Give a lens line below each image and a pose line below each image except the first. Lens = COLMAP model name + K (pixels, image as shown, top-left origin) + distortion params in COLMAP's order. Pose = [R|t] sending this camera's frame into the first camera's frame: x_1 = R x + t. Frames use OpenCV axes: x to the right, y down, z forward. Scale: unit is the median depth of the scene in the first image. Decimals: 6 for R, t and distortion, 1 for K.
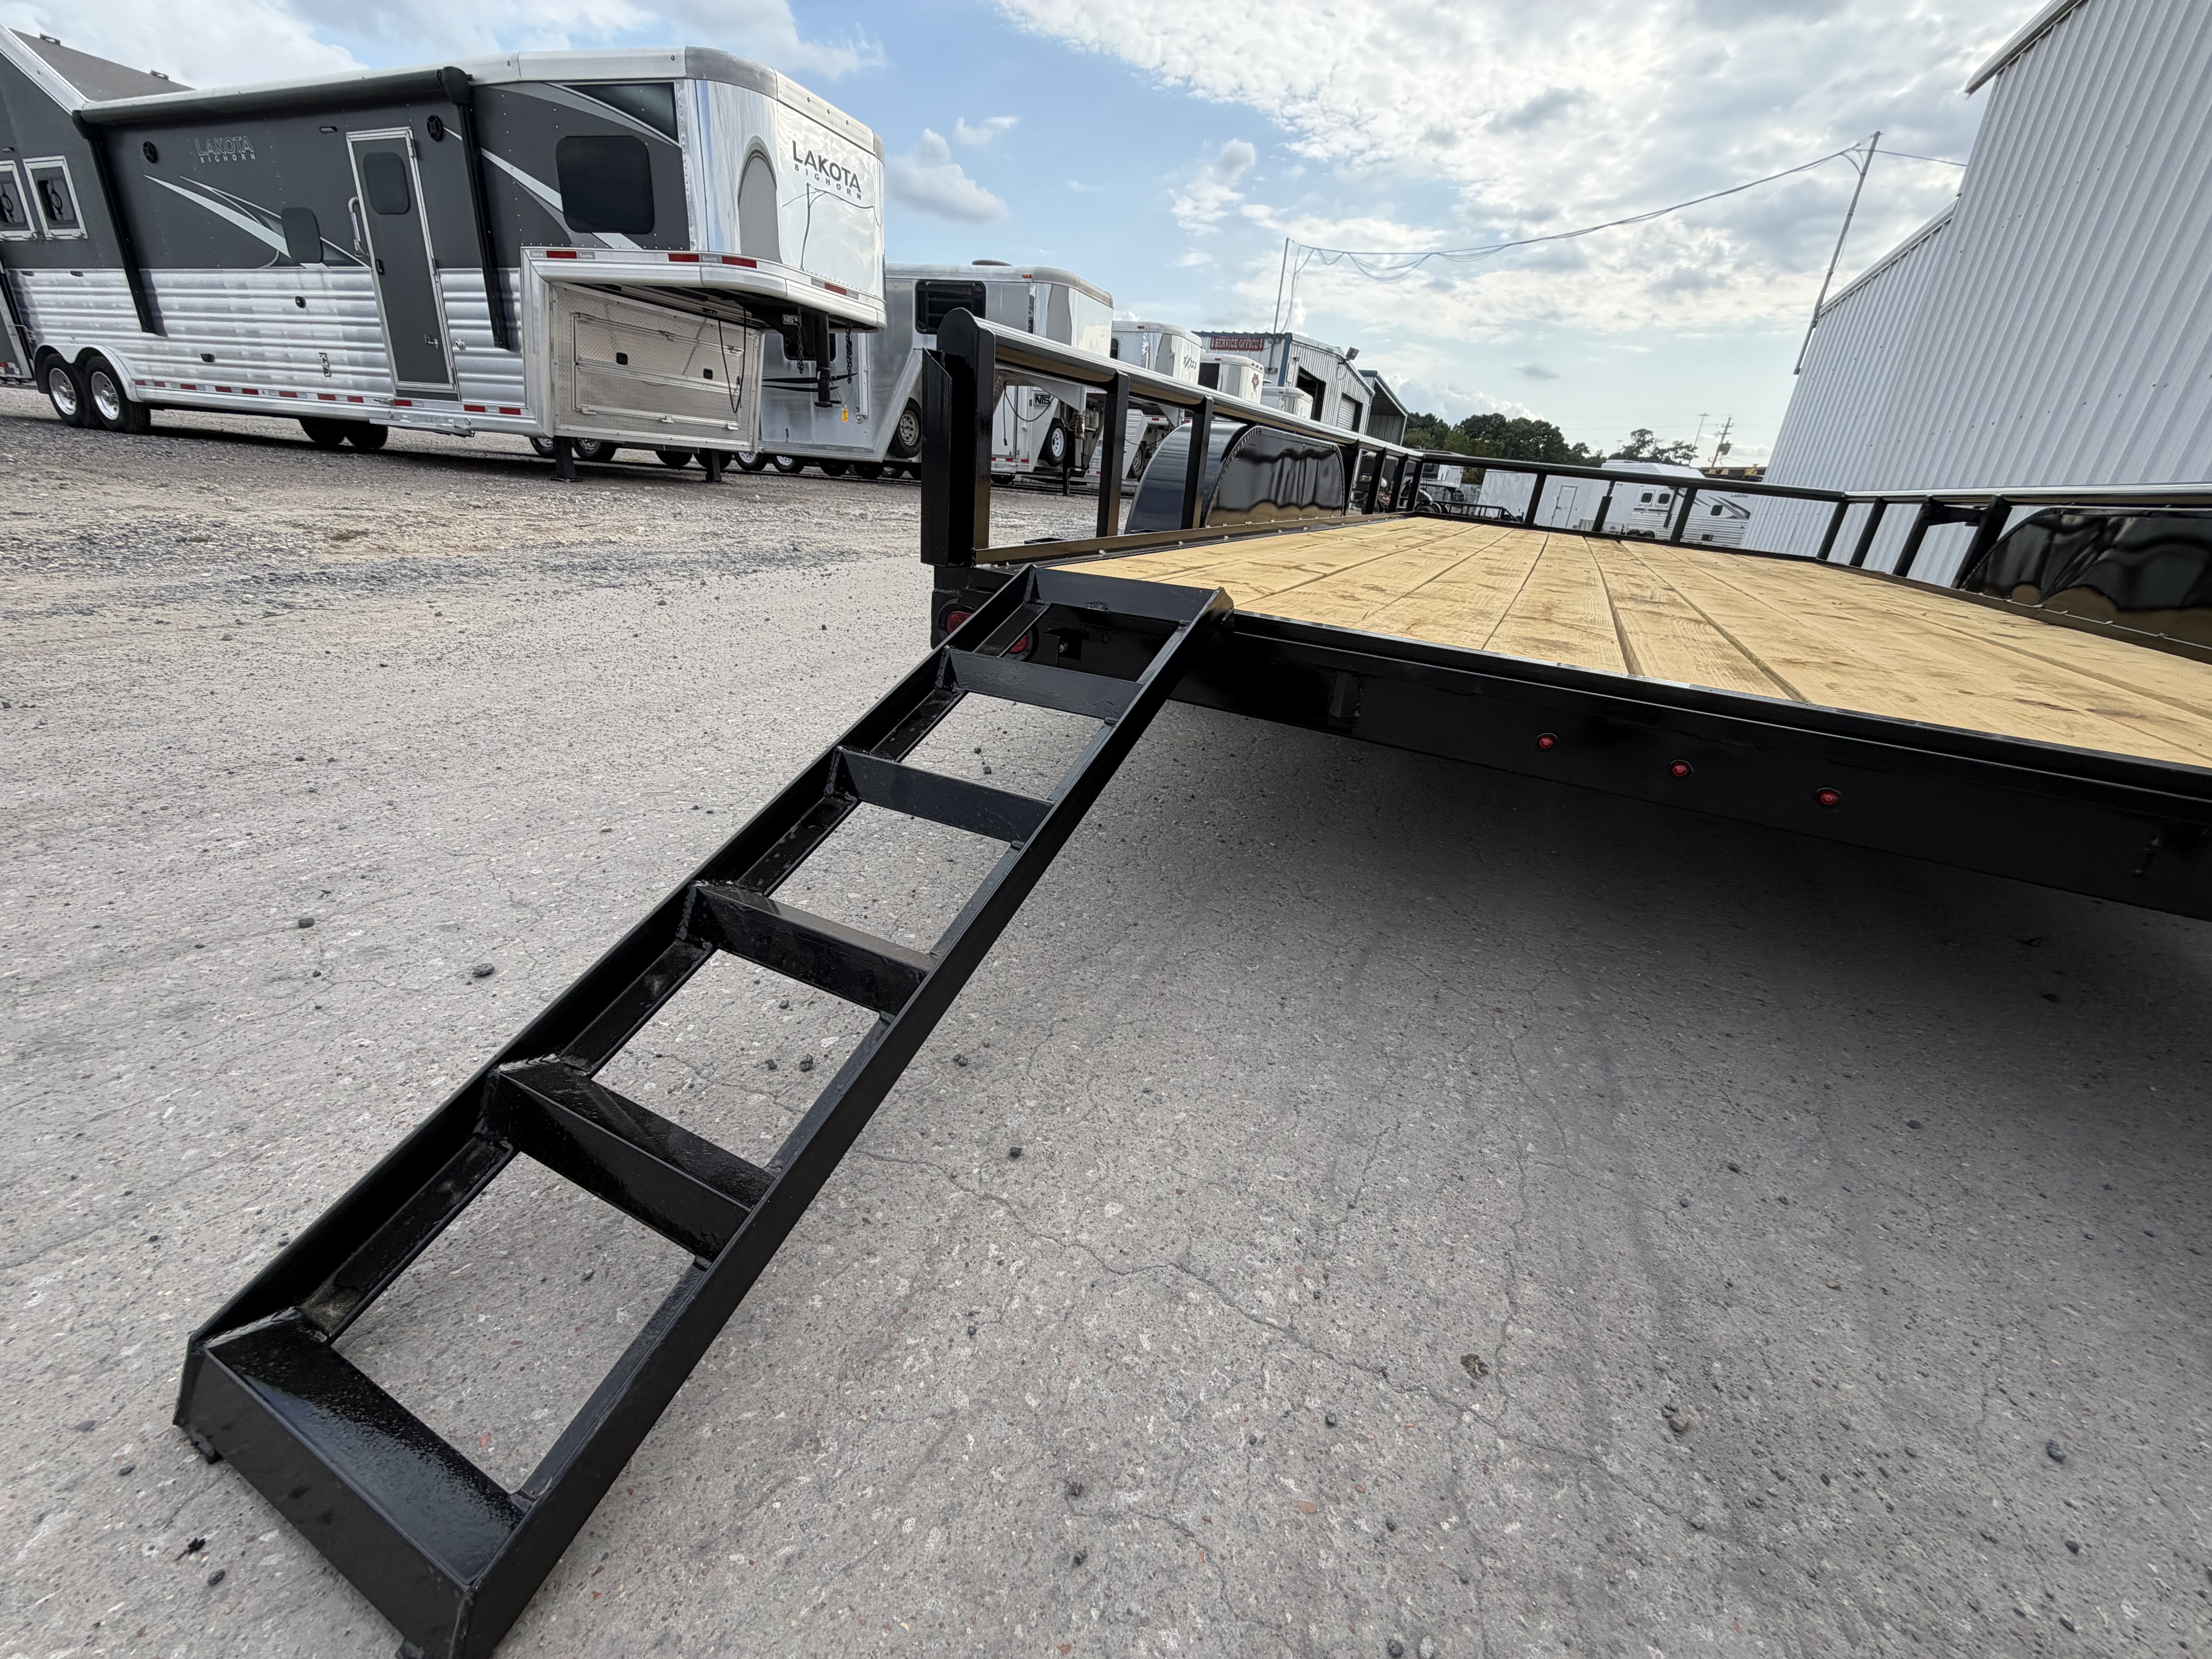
lens RADIAL K [[881.8, 0, 1098.7], [0, 881.8, 825.3], [0, 0, 1]] dist [0.000557, -0.000159]
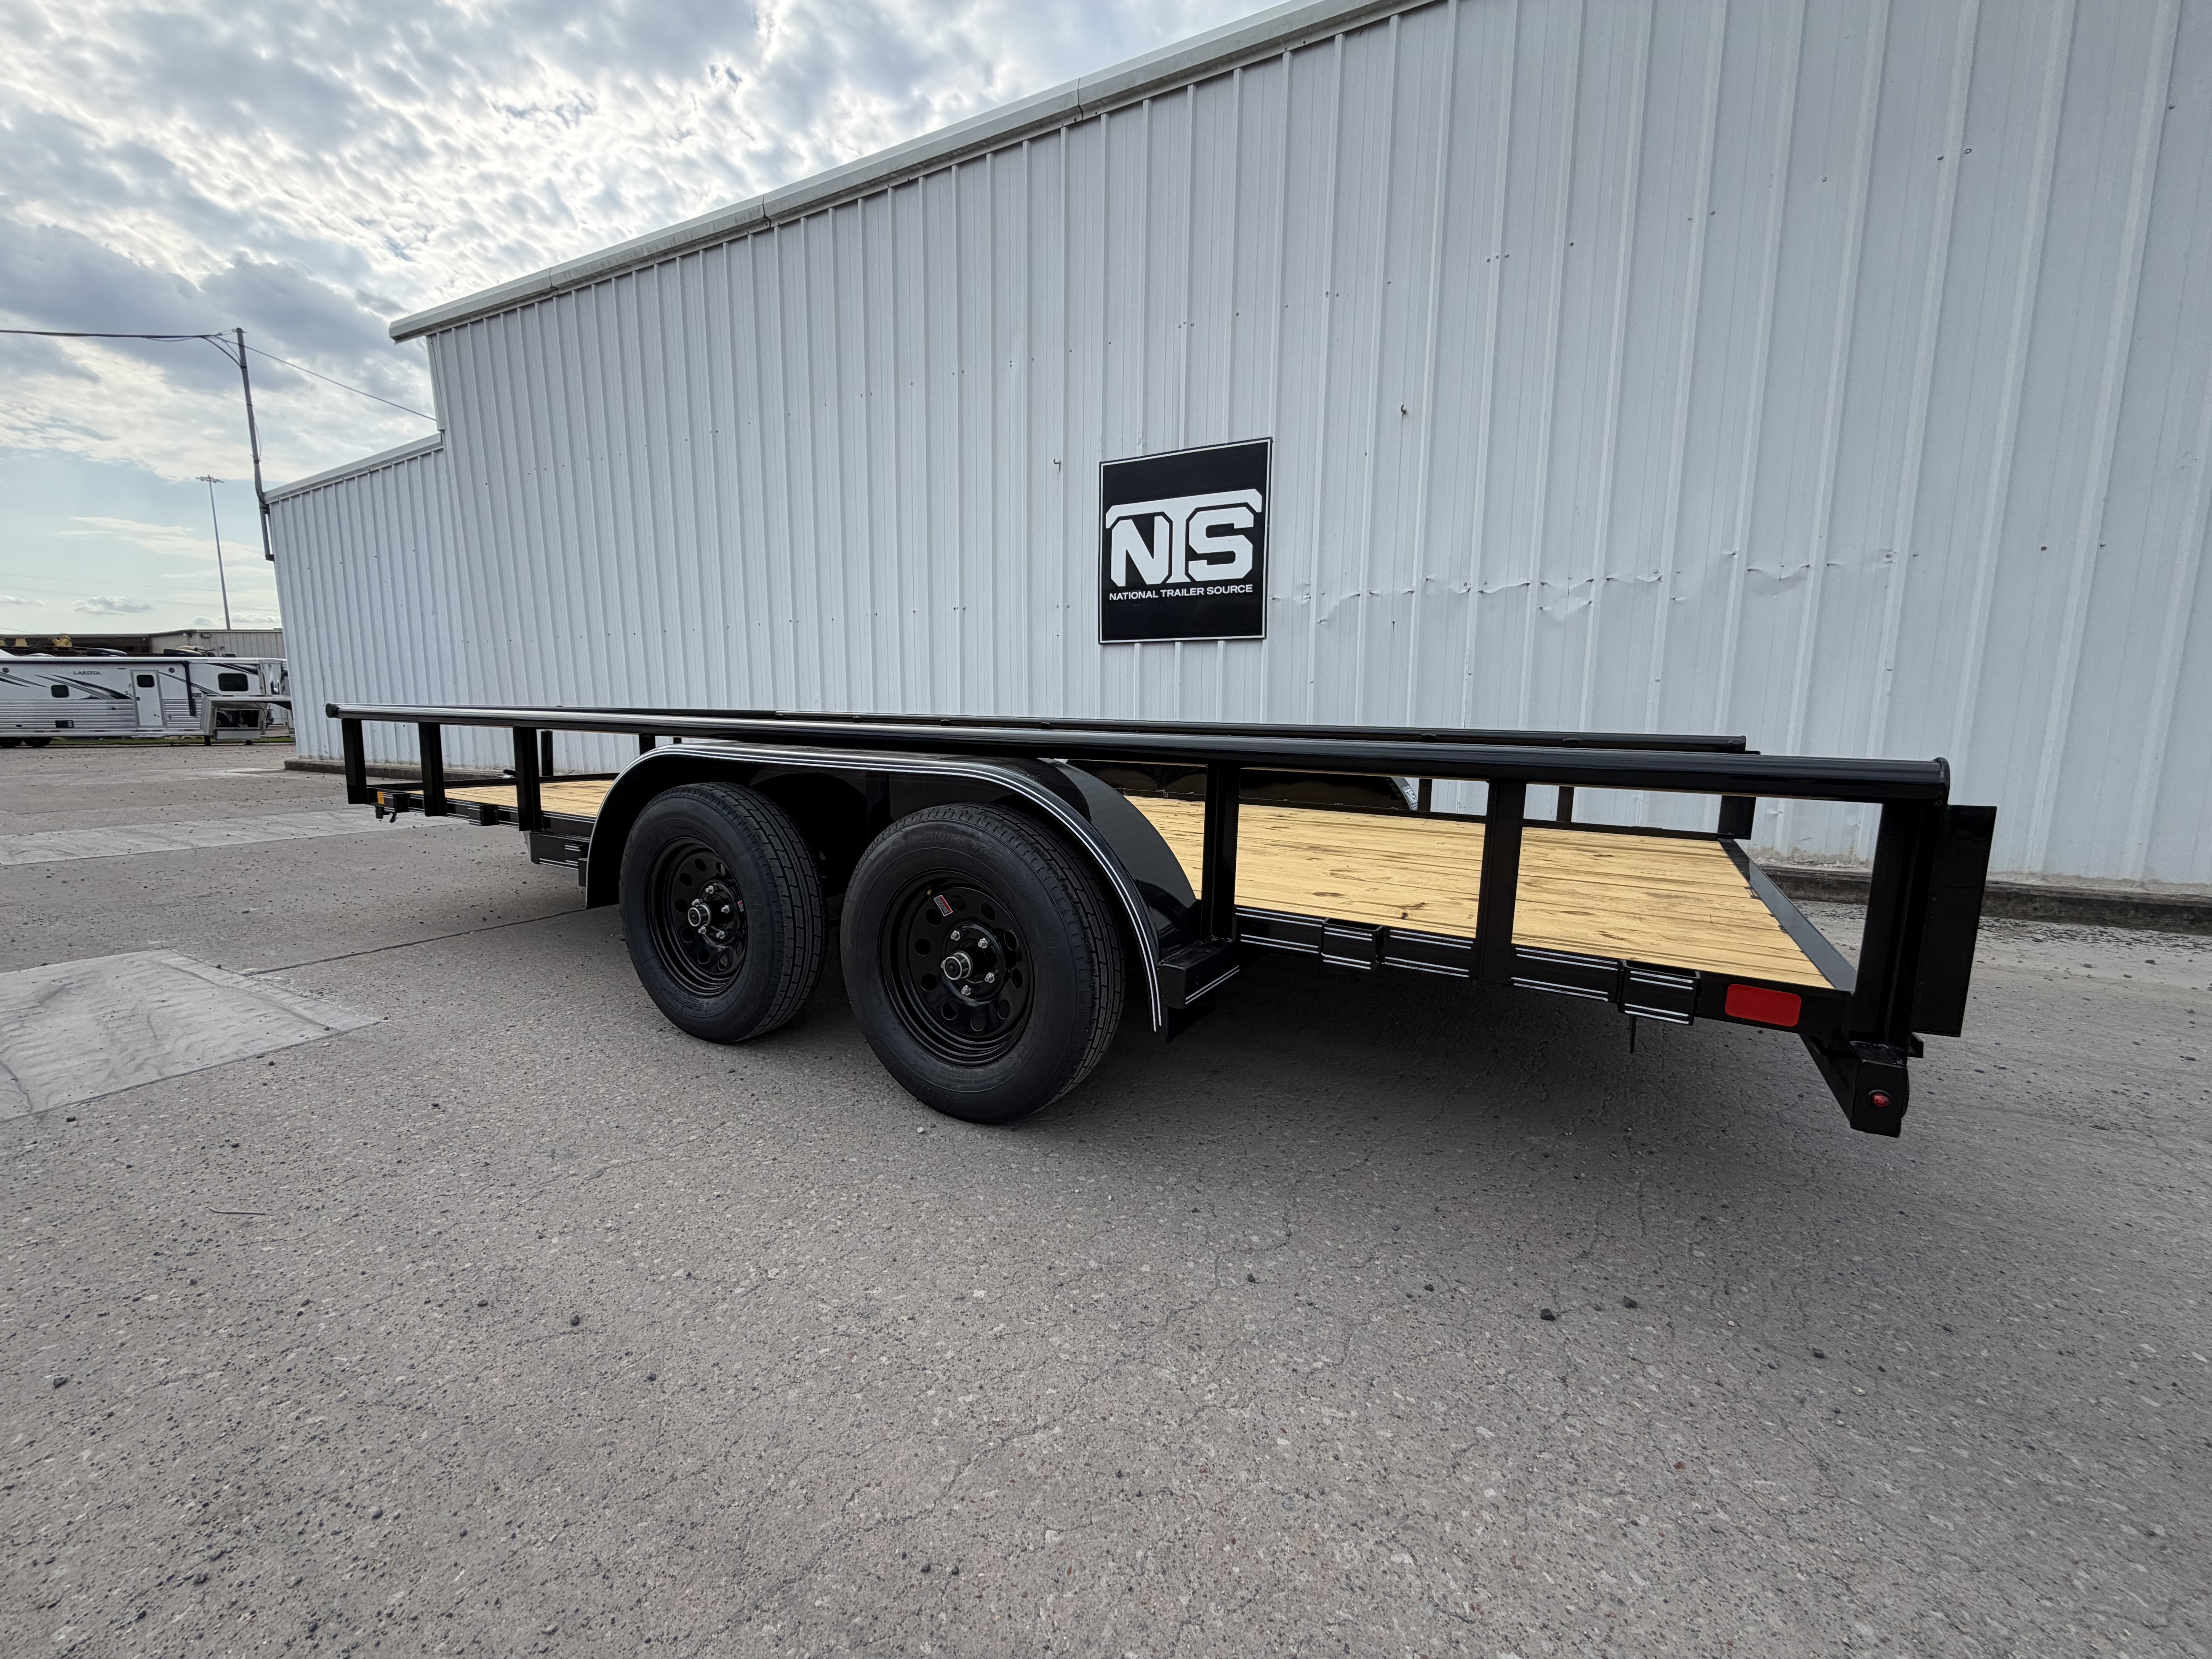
lens RADIAL K [[881.8, 0, 1095.8], [0, 881.8, 826.0], [0, 0, 1]] dist [0.000557, -0.000159]
pose [[0.064636, -0.216894, 0.974053, -0.124300], [0.374240, 0.910122, 0.177825, -0.114122], [-0.925076, 0.353036, 0.139997, 0.194344]]
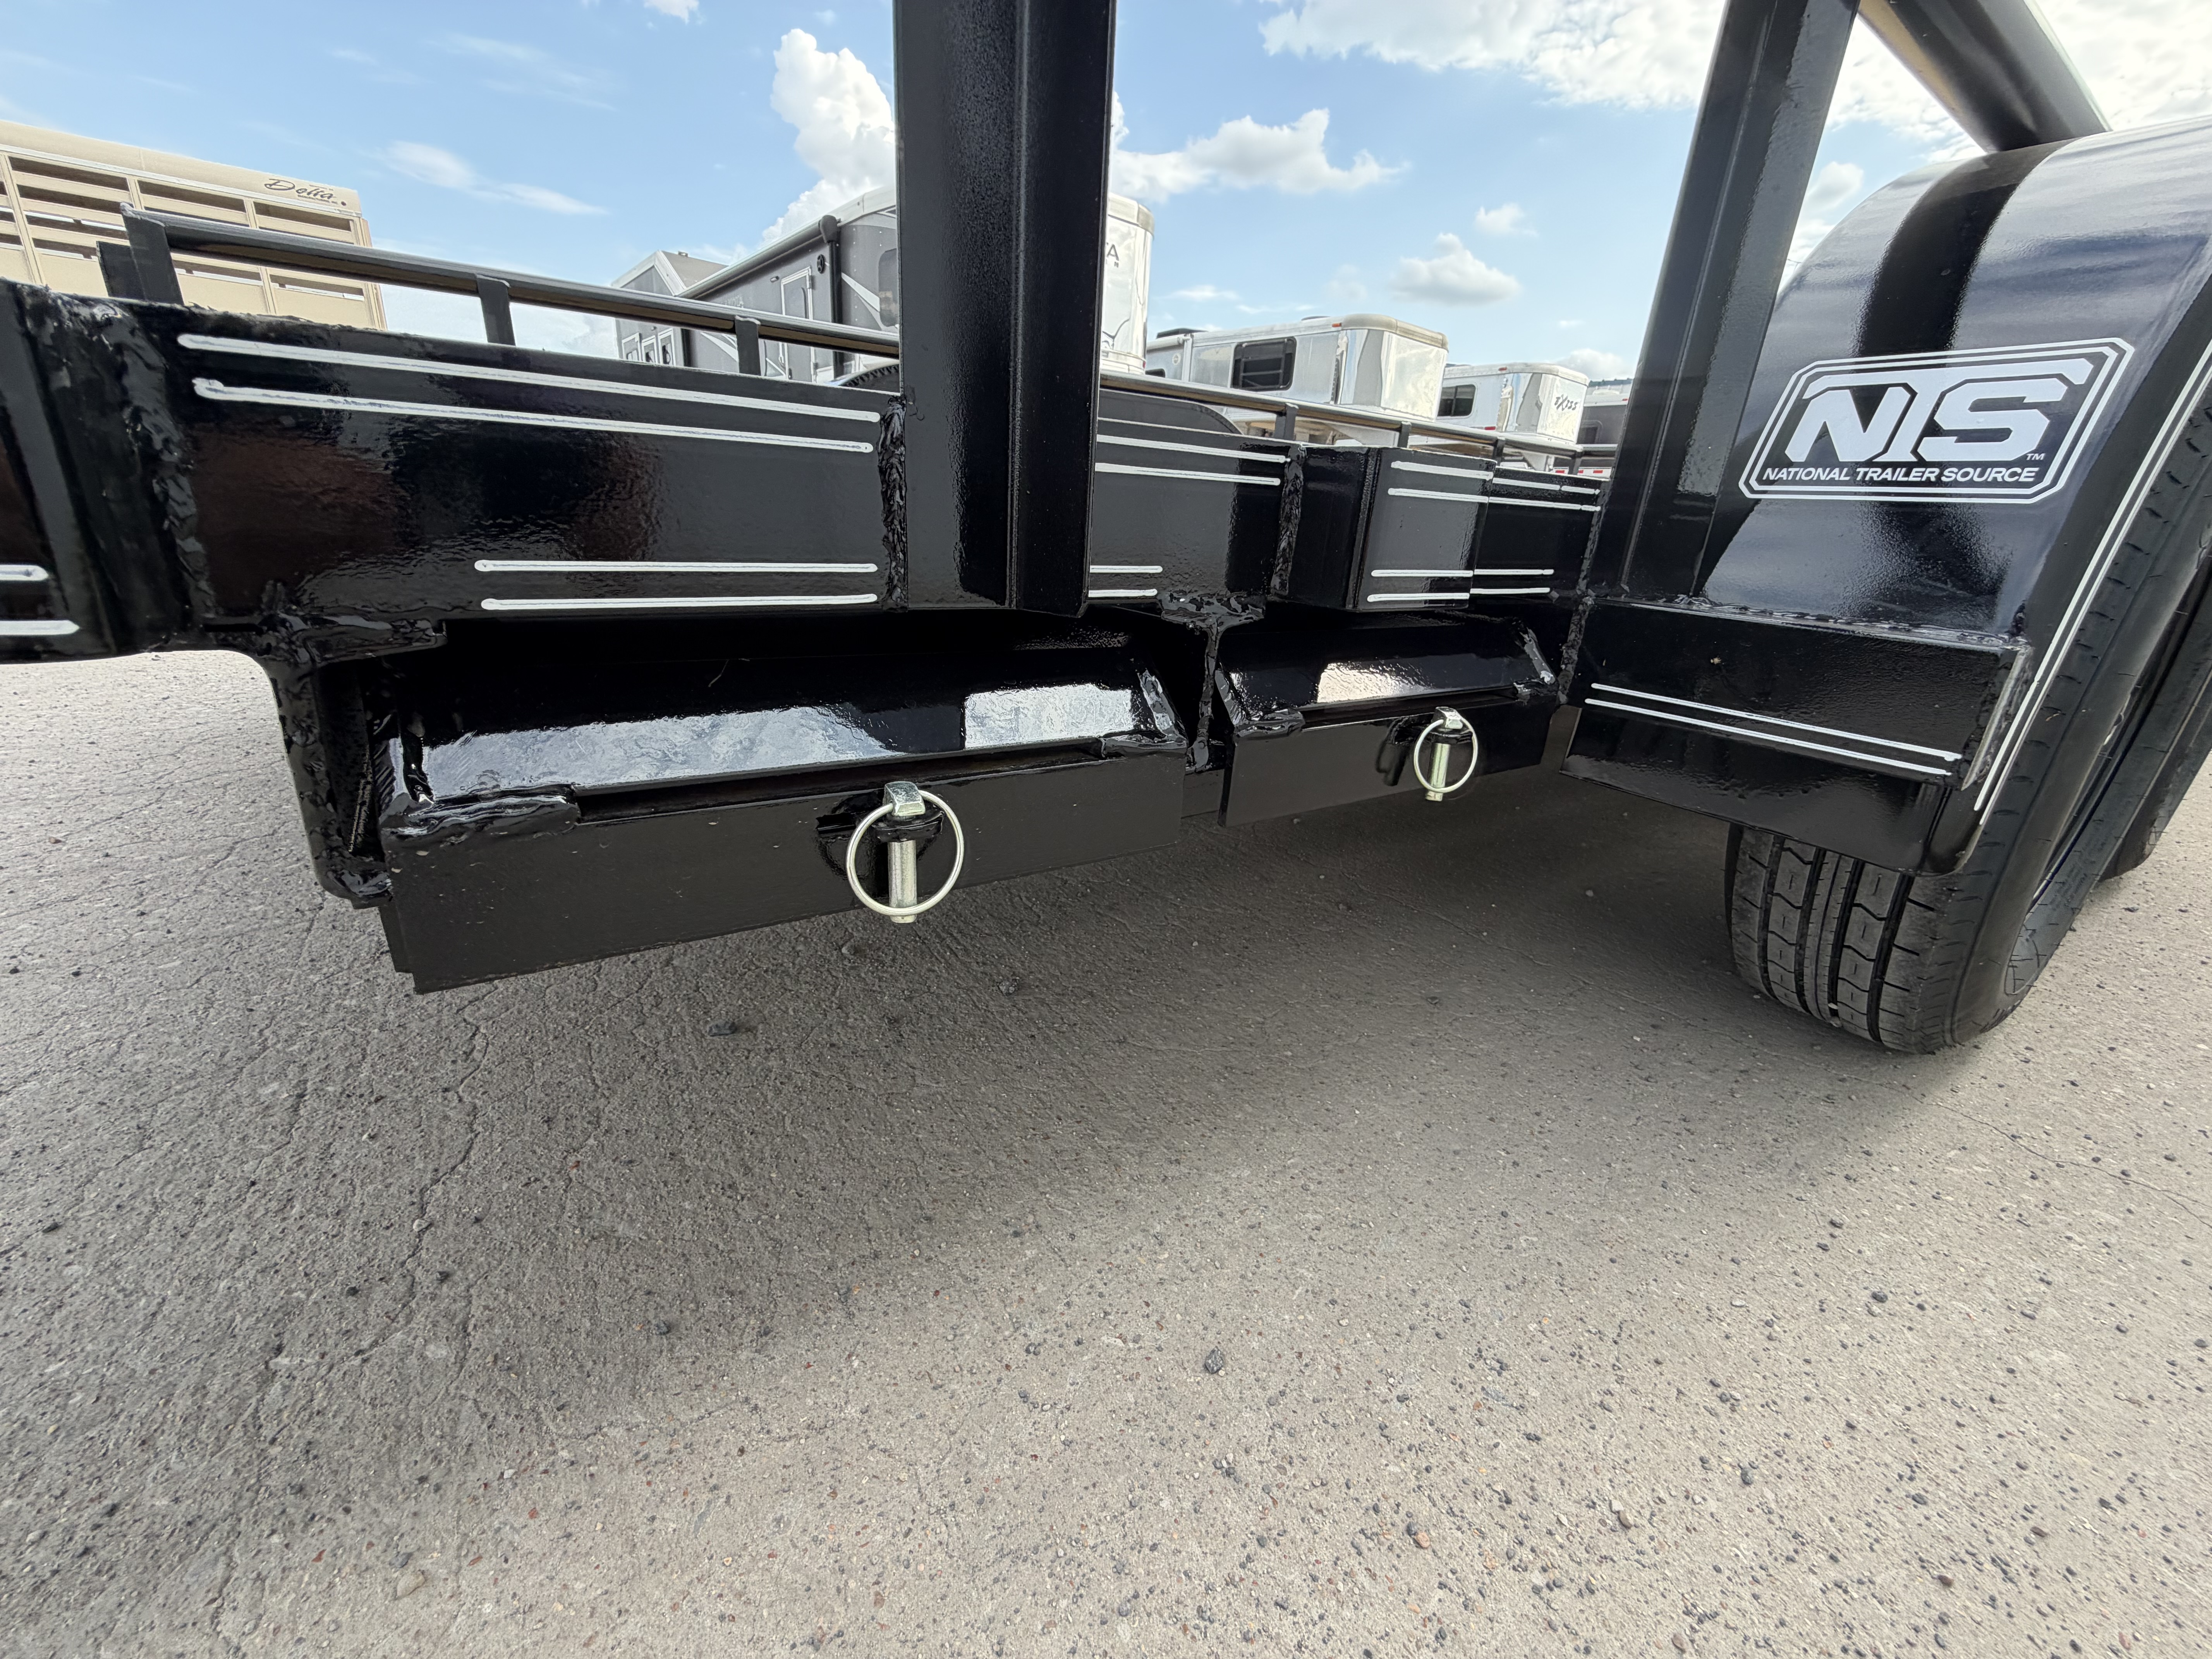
lens RADIAL K [[881.8, 0, 1102.3], [0, 881.8, 826.1], [0, 0, 1]] dist [0.000557, -0.000159]
pose [[0.881087, 0.129202, -0.454965, 0.185739], [-0.165853, 0.985281, -0.041389, 0.006228], [0.442921, 0.111925, 0.889547, 0.071377]]
